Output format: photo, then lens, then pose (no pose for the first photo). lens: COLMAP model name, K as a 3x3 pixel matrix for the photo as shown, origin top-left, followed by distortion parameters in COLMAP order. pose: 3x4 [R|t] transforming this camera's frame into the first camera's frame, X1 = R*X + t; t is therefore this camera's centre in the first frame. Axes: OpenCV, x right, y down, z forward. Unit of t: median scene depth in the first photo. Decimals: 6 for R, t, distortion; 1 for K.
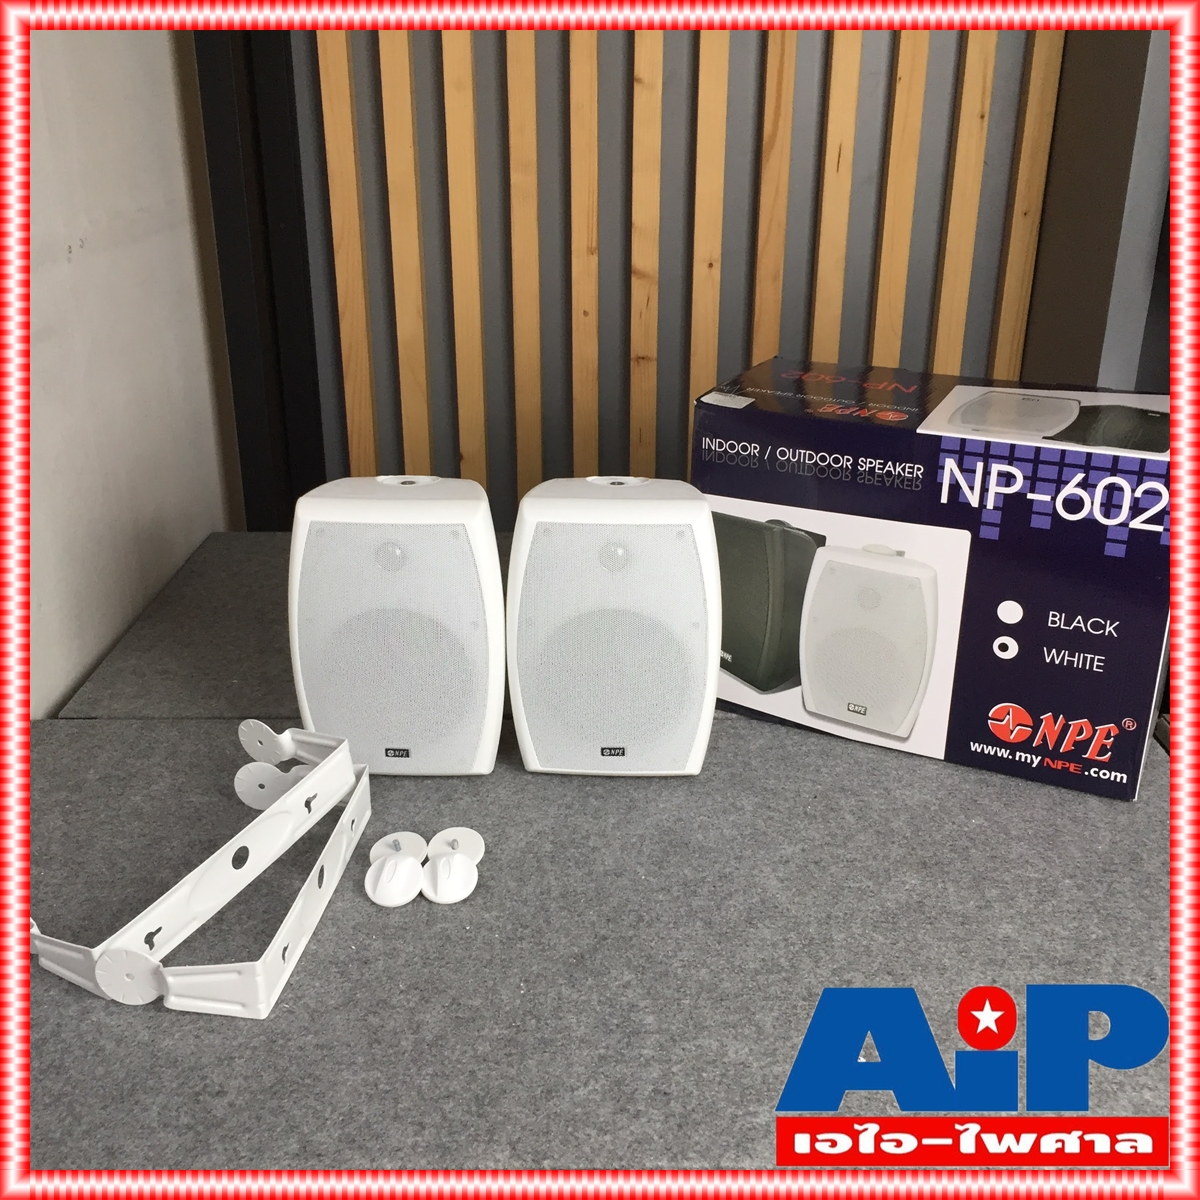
lens RADIAL K [[1337.2, 0, 594.8], [0, 1337.2, 599.6], [0, 0, 1]] dist [0.018423, 0.000000]
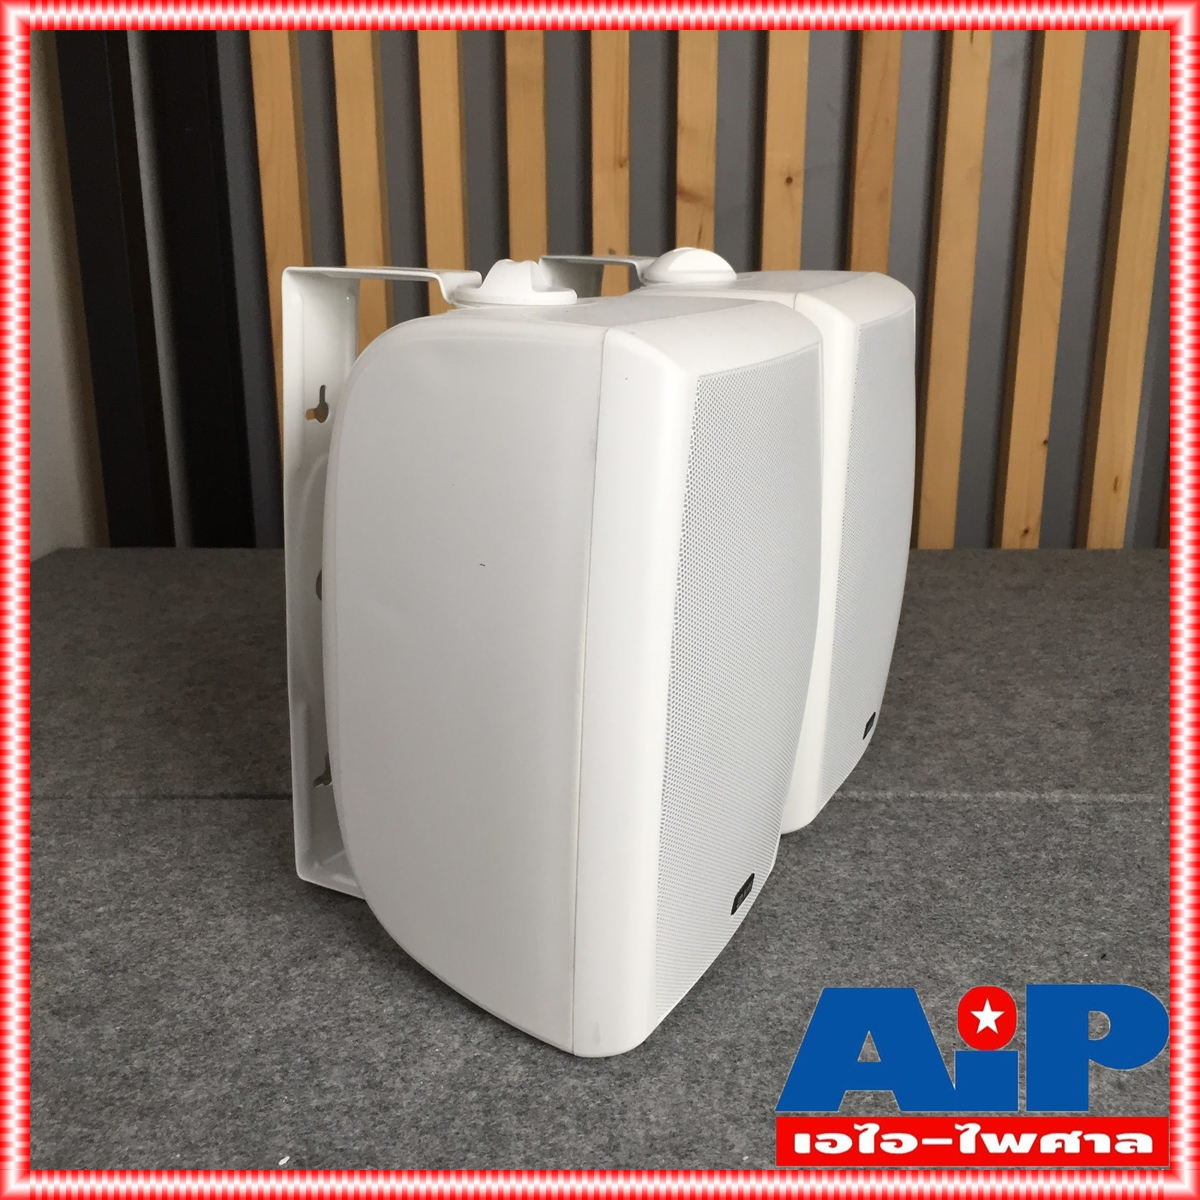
lens RADIAL K [[1337.2, 0, 600.1], [0, 1337.2, 599.7], [0, 0, 1]] dist [0.018423, 0.000000]
pose [[0.999833, 0.000986, -0.018234, -0.000024], [-0.002980, 0.993962, -0.109680, 0.076674], [0.018016, 0.109716, 0.993800, 0.524519]]
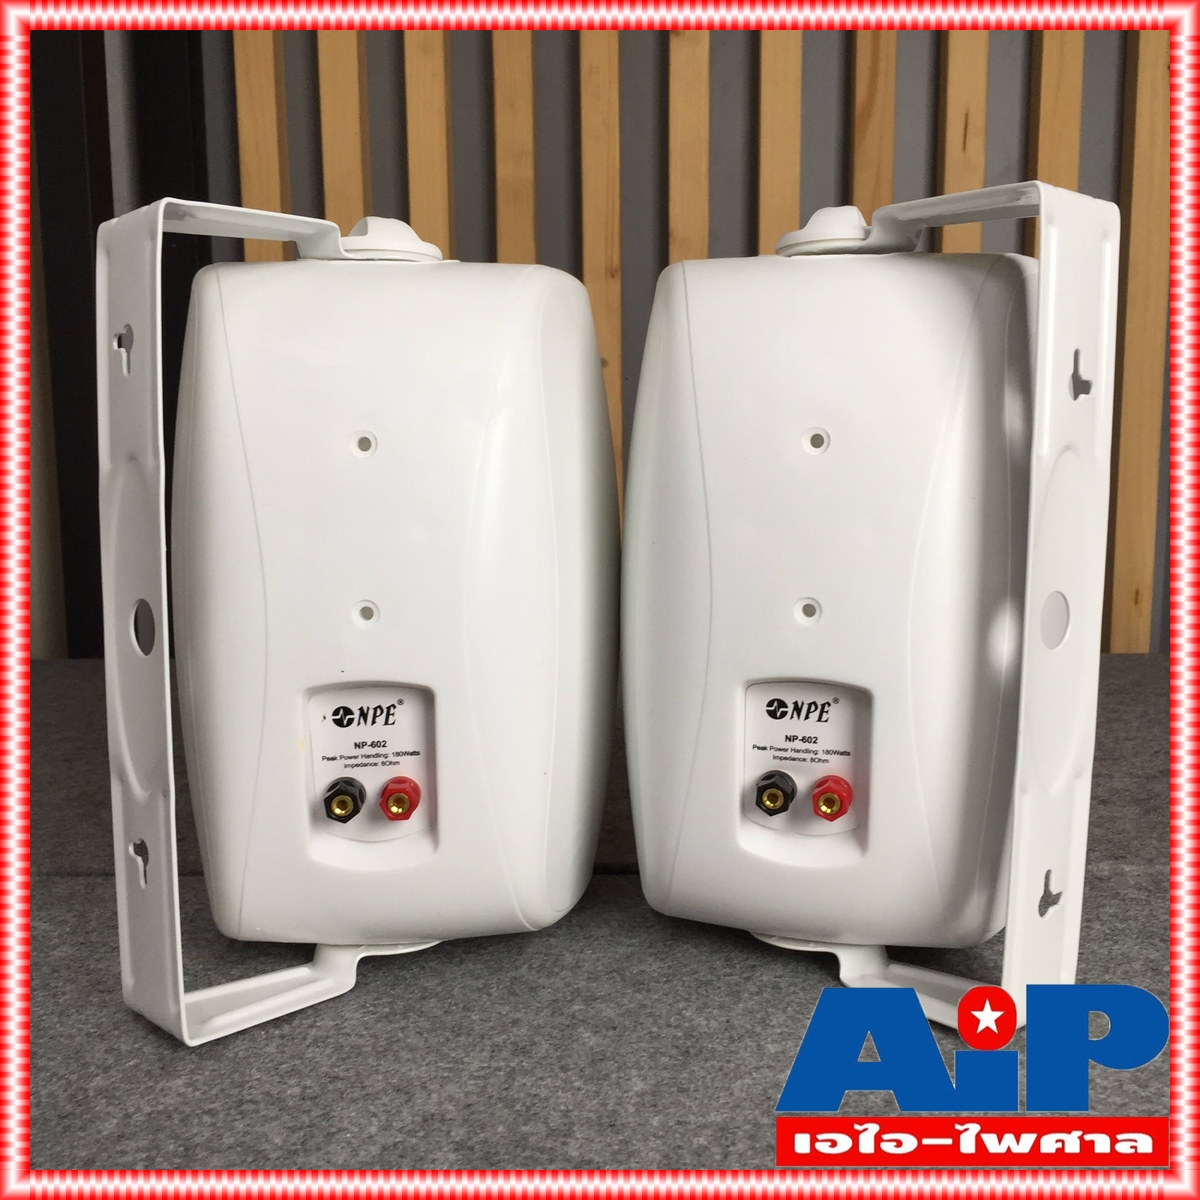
lens RADIAL K [[1337.2, 0, 602.4], [0, 1337.2, 590.9], [0, 0, 1]] dist [0.018423, 0.000000]
pose [[0.999734, -0.005896, -0.022284, 0.011874], [0.000024, 0.967001, -0.254773, 0.124852], [0.023051, 0.254705, 0.966744, 0.602757]]
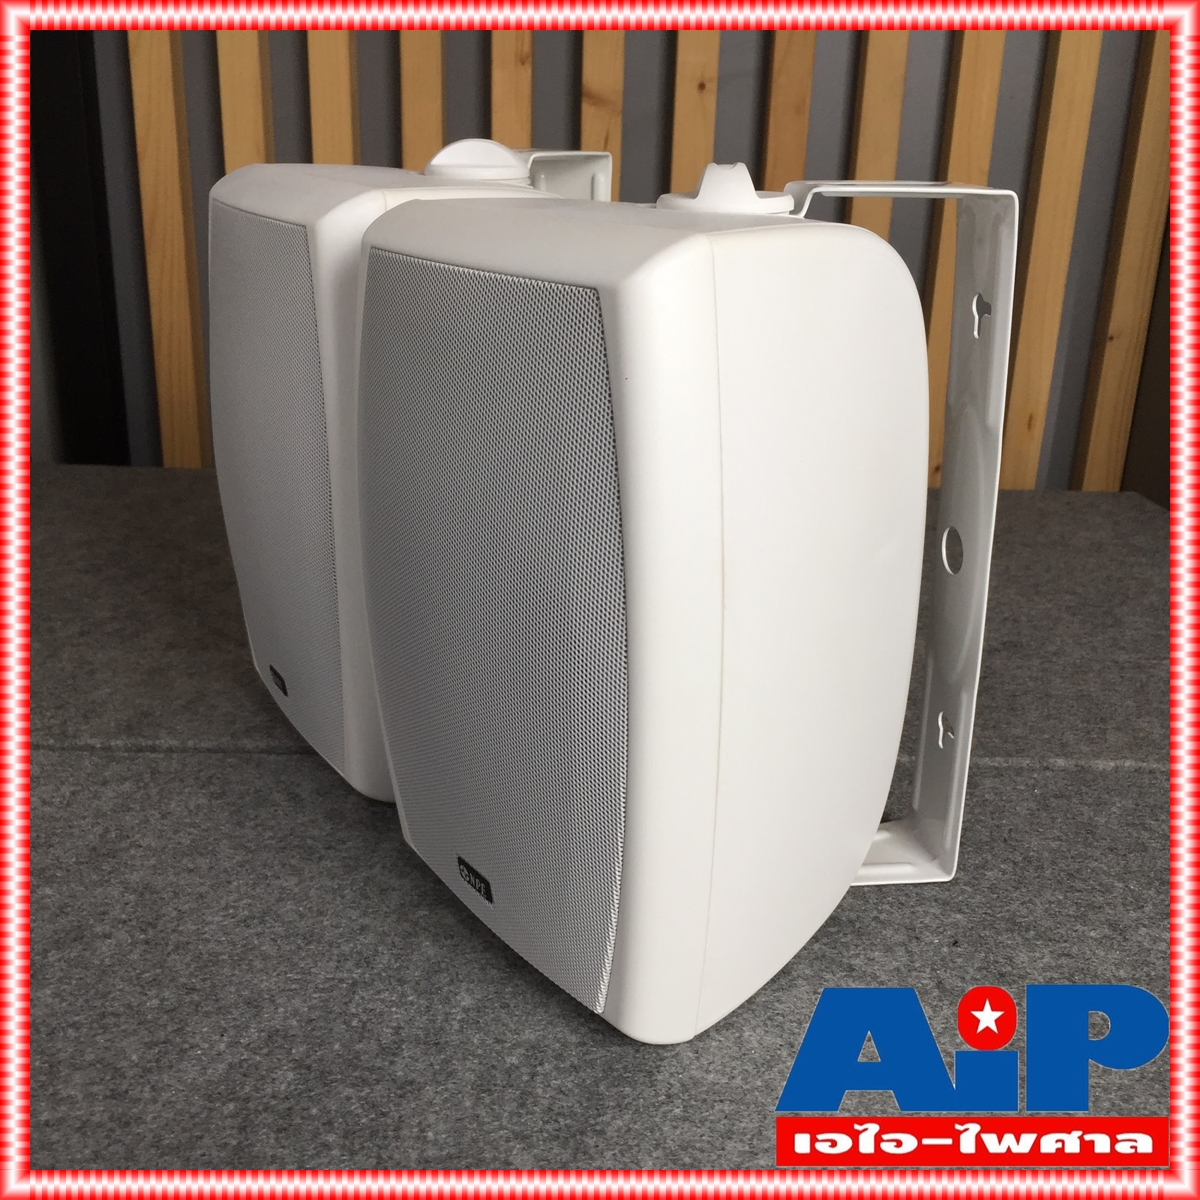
lens RADIAL K [[1337.2, 0, 610.6], [0, 1337.2, 606.3], [0, 0, 1]] dist [0.018423, 0.000000]
pose [[0.999110, 0.022293, 0.035795, 0.038232], [-0.020563, 0.998635, -0.048018, 0.063771], [-0.036816, 0.047239, 0.998205, 0.575607]]
